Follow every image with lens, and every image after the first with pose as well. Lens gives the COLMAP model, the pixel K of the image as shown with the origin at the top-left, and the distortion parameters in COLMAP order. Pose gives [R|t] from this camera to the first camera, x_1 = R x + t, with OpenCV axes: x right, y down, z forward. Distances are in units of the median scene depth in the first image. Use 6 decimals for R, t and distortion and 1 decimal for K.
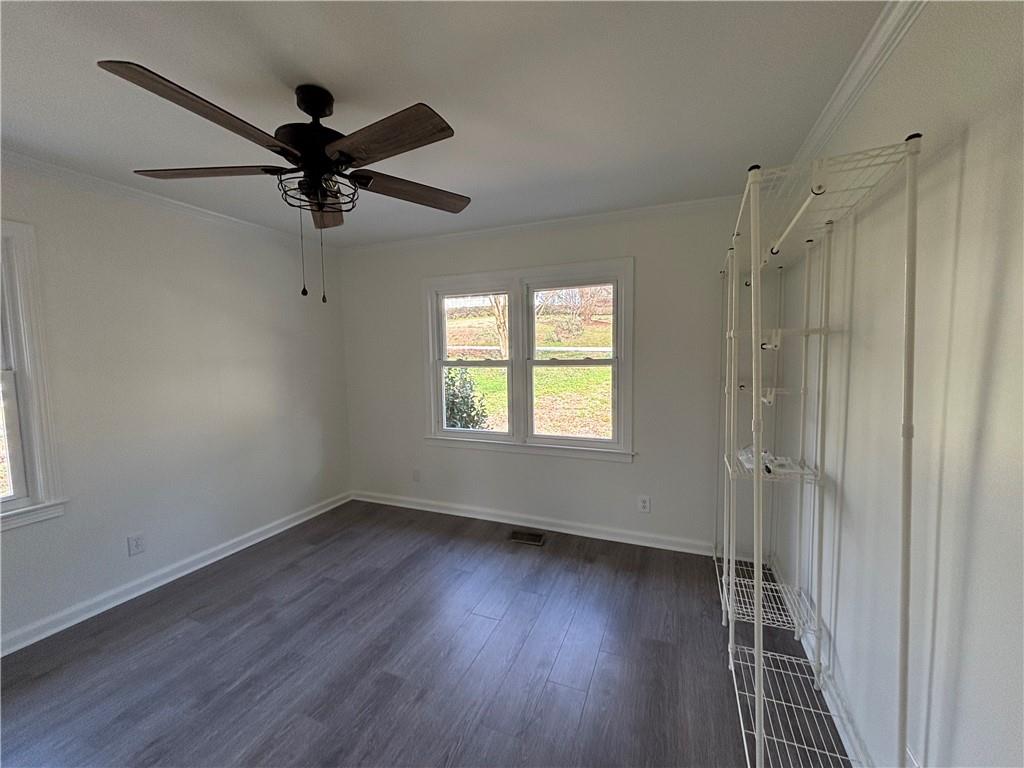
lens RADIAL K [[414.2, 0, 510.7], [0, 414.2, 382.6], [0, 0, 1]] dist [0.001761, -0.000201]
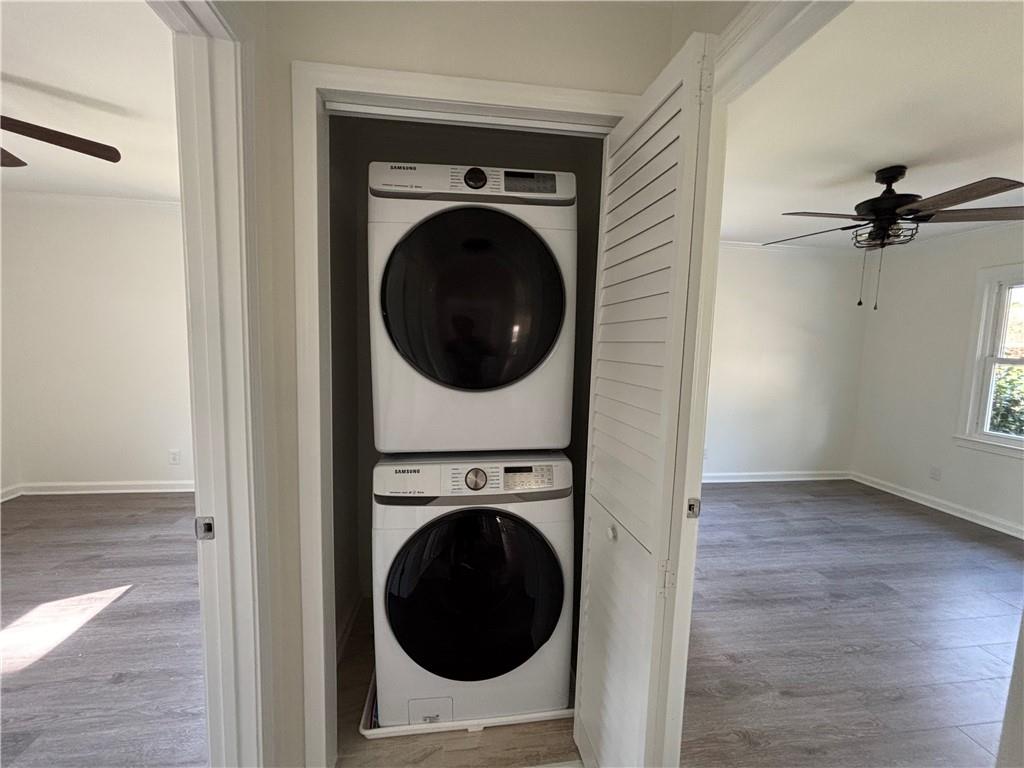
lens RADIAL K [[414.2, 0, 510.7], [0, 414.2, 382.6], [0, 0, 1]] dist [0.001761, -0.000201]
pose [[0.503149, 0.113099, -0.856767, 0.117413], [-0.096970, 0.992527, 0.074074, 0.049400], [0.858742, 0.045811, 0.510356, -0.516456]]
